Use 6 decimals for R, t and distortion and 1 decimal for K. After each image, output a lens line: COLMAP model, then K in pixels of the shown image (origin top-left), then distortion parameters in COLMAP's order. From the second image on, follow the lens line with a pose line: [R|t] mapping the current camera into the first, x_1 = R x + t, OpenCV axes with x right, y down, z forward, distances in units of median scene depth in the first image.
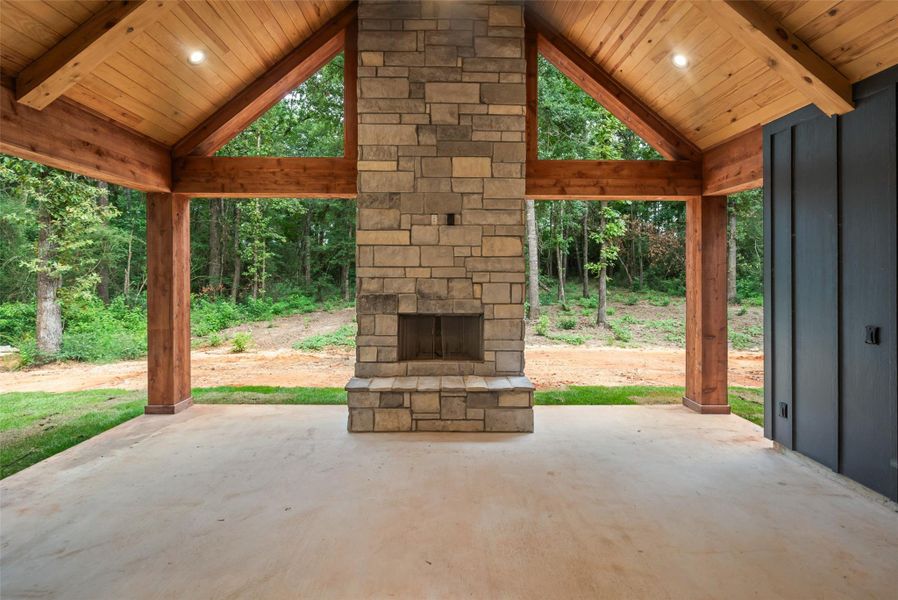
lens RADIAL K [[422.3, 0, 446.5], [0, 422.3, 277.5], [0, 0, 1]] dist [-0.000233, 0.000116]
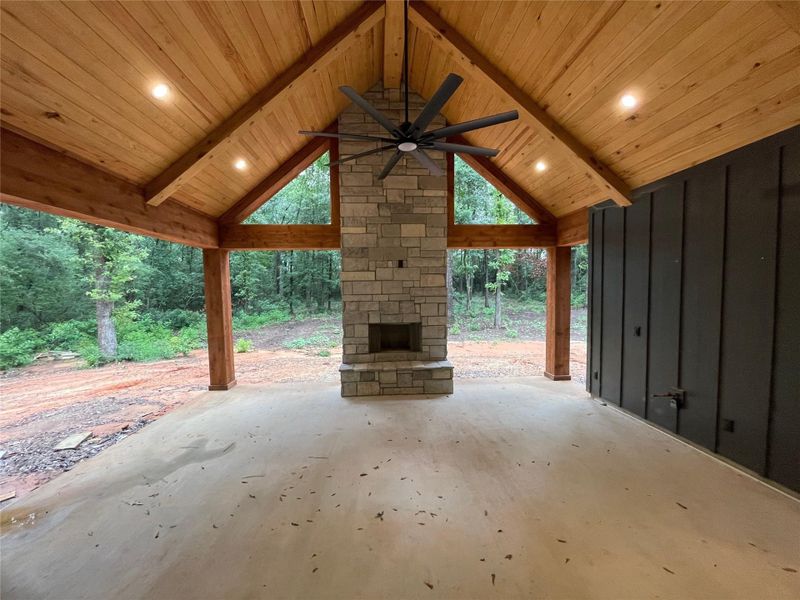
lens RADIAL K [[323.1, 0, 400.6], [0, 323.1, 311.7], [0, 0, 1]] dist [0.000495, 0.000058]
pose [[0.998379, -0.018532, 0.053812, -0.059030], [0.015344, 0.998136, 0.059076, -0.030751], [-0.054807, -0.058155, 0.996802, -0.222476]]
